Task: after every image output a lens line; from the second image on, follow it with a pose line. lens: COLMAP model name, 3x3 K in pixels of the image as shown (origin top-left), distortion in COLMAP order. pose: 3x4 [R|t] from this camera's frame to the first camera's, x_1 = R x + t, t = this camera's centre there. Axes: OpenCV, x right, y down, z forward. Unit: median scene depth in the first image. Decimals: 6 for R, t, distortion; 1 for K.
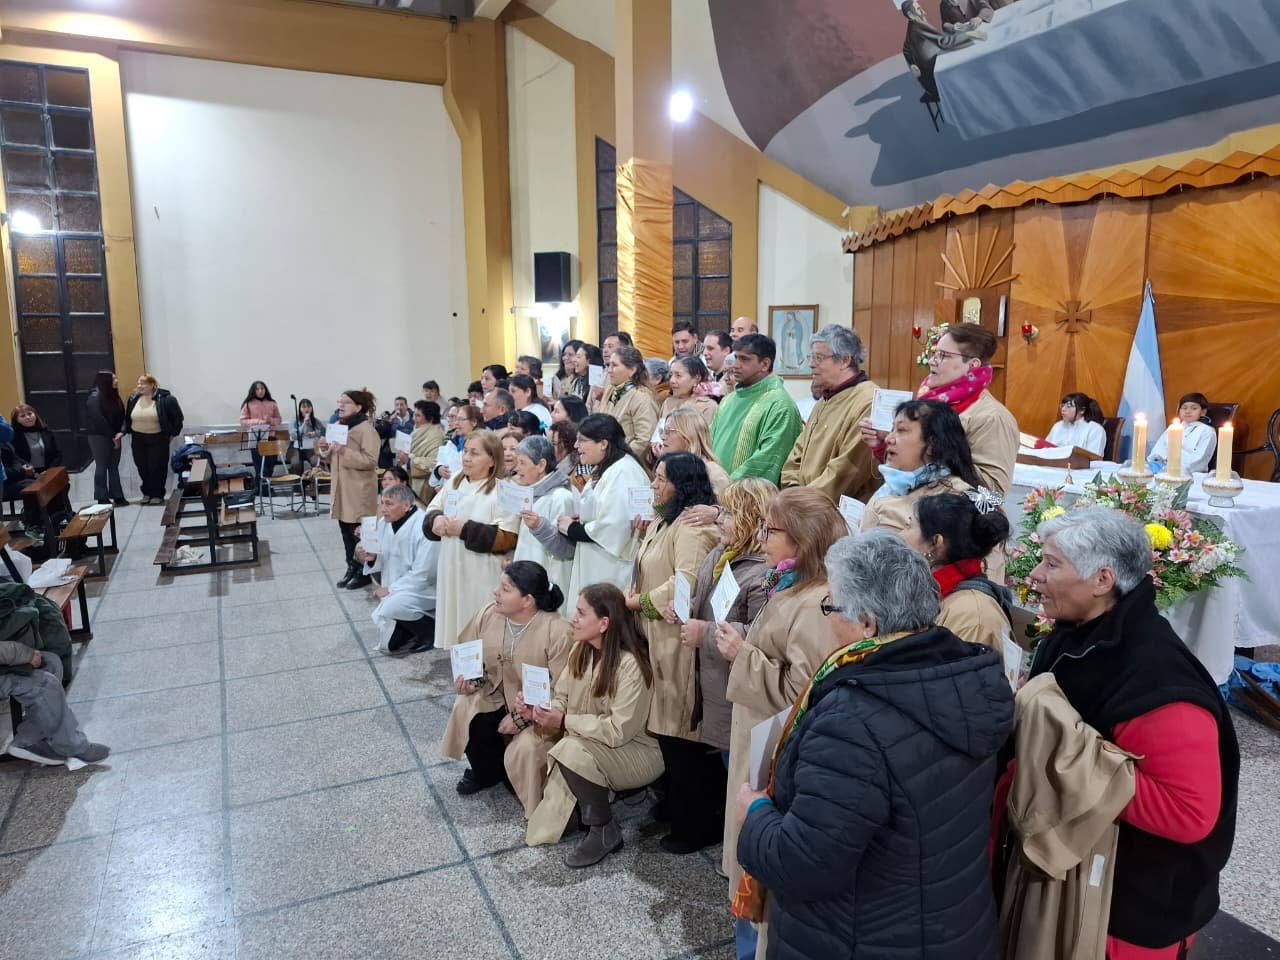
lens RADIAL K [[897.2, 0, 637.0], [0, 897.2, 459.9], [0, 0, 1]] dist [0.016215, -0.005189]
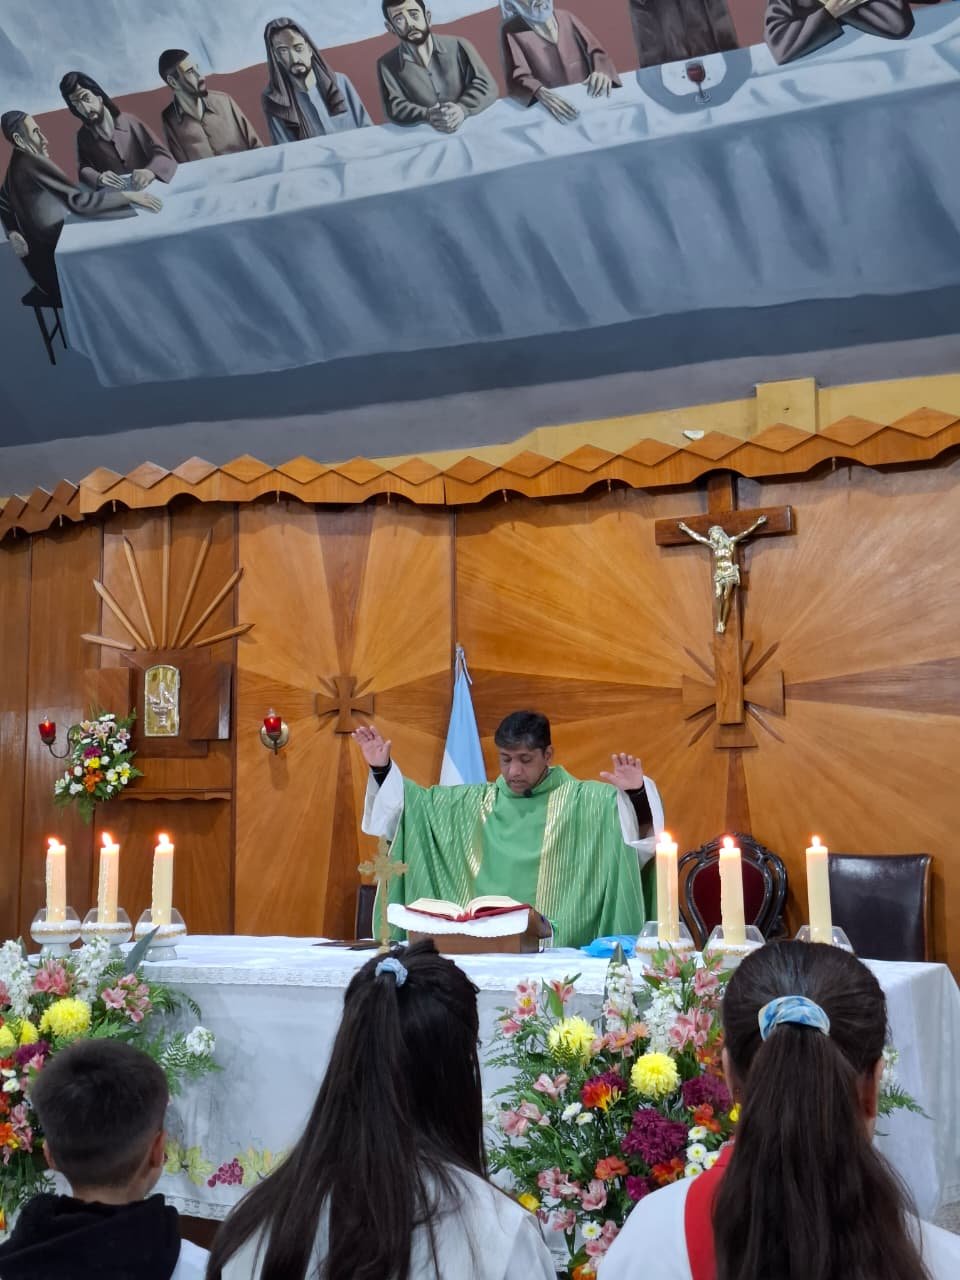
lens RADIAL K [[1737.5, 0, 465.2], [0, 1737.5, 613.6], [0, 0, 1]] dist [0.139104, -0.245557]
pose [[0.797951, 0.067704, 0.598908, -0.096390], [0.077346, 0.973952, -0.213153, 0.018639], [-0.597739, 0.216409, 0.771929, 0.119622]]
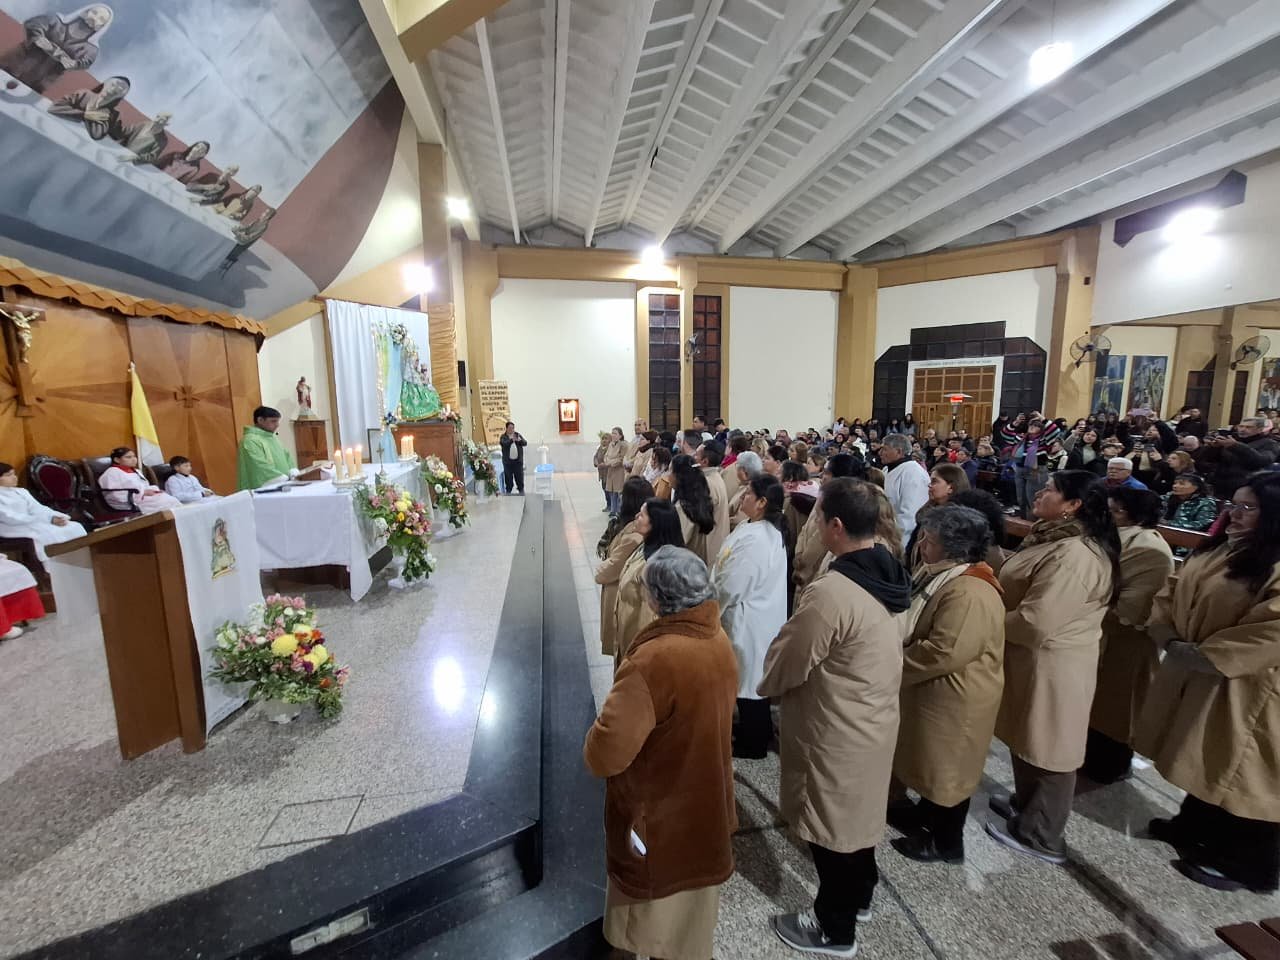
lens RADIAL K [[509.8, 0, 640.0], [0, 509.8, 480.0], [0, 0, 1]] dist [0.006922, -0.000395]
pose [[-0.967575, -0.018776, 0.251884, -0.275573], [0.048376, 0.964996, 0.257763, -0.153422], [-0.247907, 0.261590, -0.932798, 1.209437]]
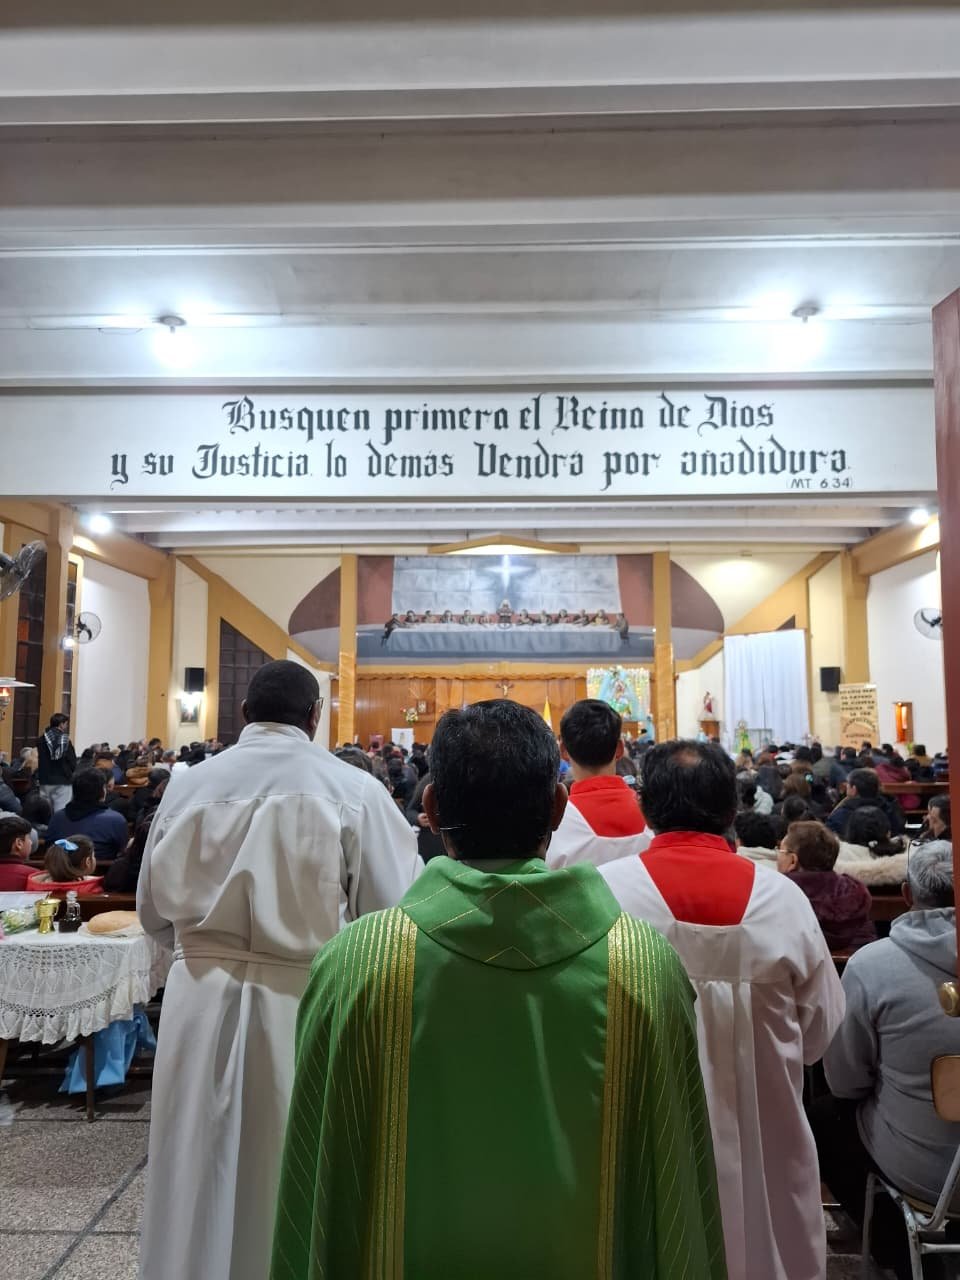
lens RADIAL K [[897.3, 0, 480.0], [0, 897.3, 640.0], [0, 0, 1]] dist [0.170874, -0.204518]
pose [[0.454358, 0.087221, 0.886539, -2.768924], [0.110584, 0.981975, -0.153286, 0.150611], [-0.883928, 0.167684, 0.436523, -0.793376]]
